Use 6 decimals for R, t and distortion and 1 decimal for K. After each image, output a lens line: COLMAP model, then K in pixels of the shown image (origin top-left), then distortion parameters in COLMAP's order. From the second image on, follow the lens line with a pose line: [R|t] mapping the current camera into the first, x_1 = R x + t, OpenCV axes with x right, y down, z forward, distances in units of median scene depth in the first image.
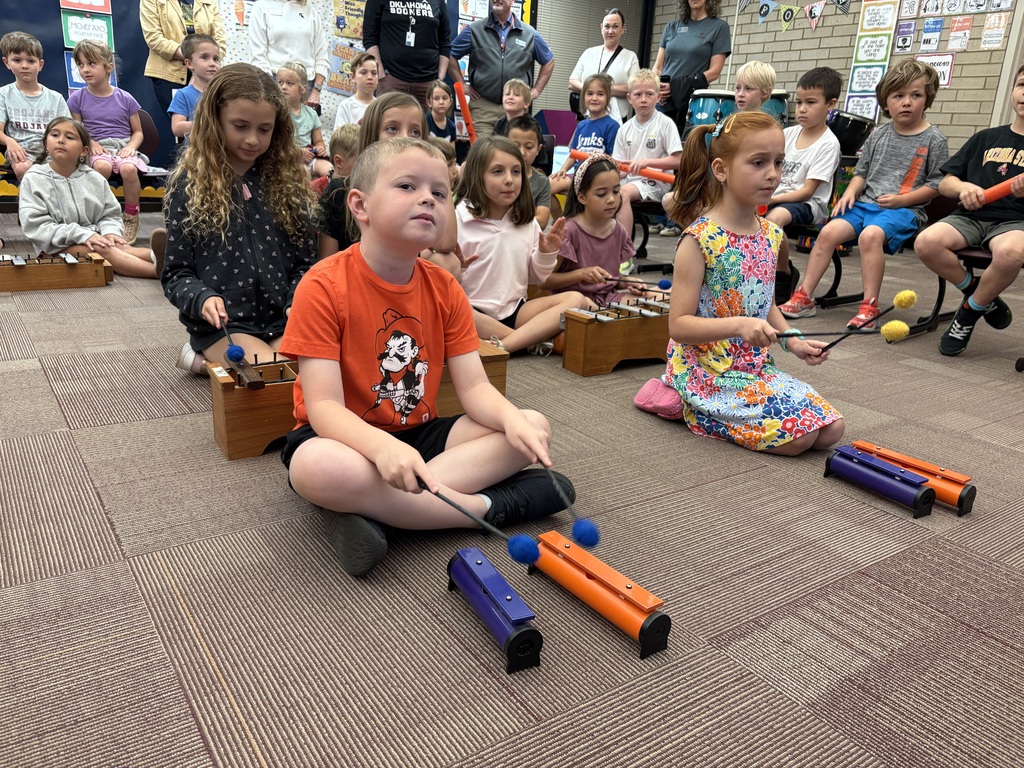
lens RADIAL K [[777.2, 0, 509.2], [0, 777.2, 386.2], [0, 0, 1]] dist [0.007329, -0.013523]
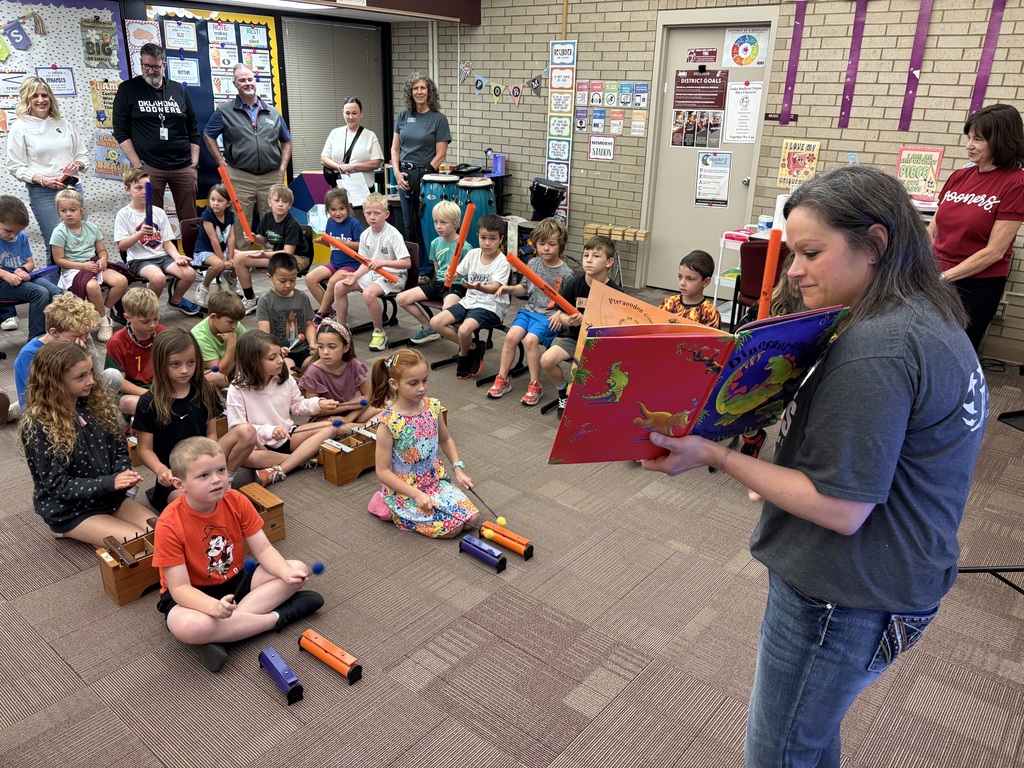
lens RADIAL K [[777.2, 0, 512.8], [0, 777.2, 383.0], [0, 0, 1]] dist [0.007329, -0.013523]
pose [[0.962460, -0.120931, 0.242993, 0.073018], [0.106603, 0.991740, 0.071323, -0.267460], [-0.249611, -0.042742, 0.967402, -0.537996]]
